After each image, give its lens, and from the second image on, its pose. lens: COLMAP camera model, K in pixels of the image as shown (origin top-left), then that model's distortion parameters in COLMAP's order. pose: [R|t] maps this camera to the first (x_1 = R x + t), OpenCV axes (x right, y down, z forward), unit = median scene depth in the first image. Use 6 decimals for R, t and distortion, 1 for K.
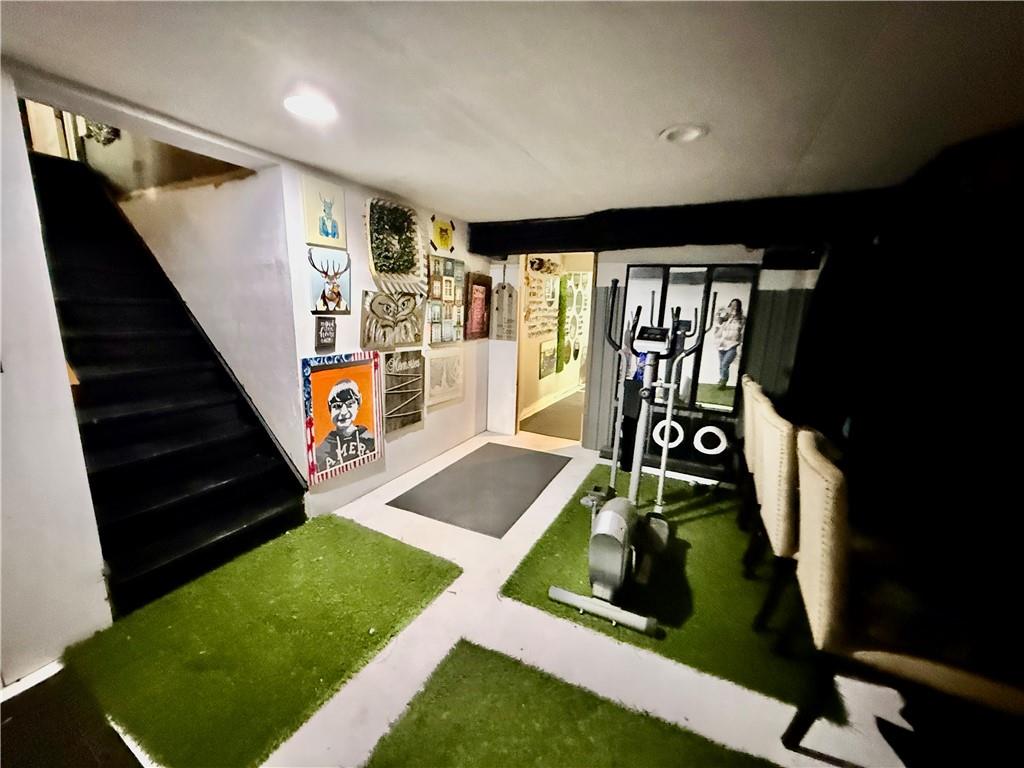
lens RADIAL K [[407.3, 0, 512.3], [0, 407.3, 385.6], [0, 0, 1]] dist [0.001138, -0.000503]
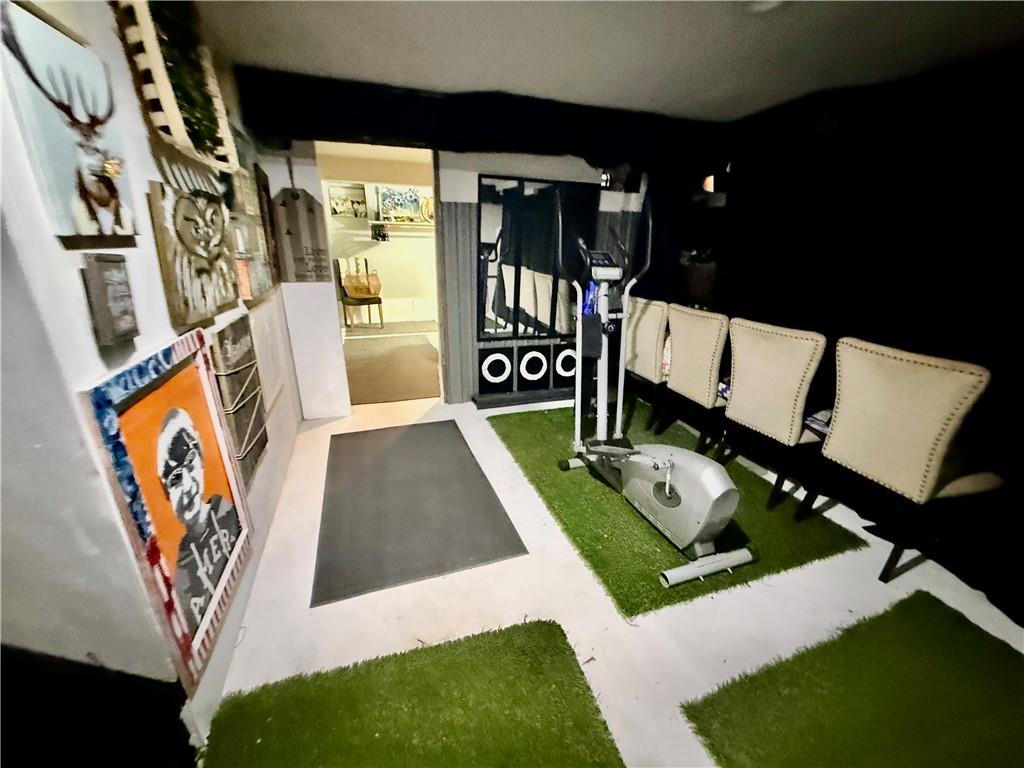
lens RADIAL K [[407.3, 0, 513.3], [0, 407.3, 385.9], [0, 0, 1]] dist [0.001138, -0.000503]
pose [[0.707499, -0.255188, 0.659033, -0.427506], [0.138654, 0.964529, 0.224630, -0.084122], [-0.692980, -0.067547, 0.717786, 0.465740]]
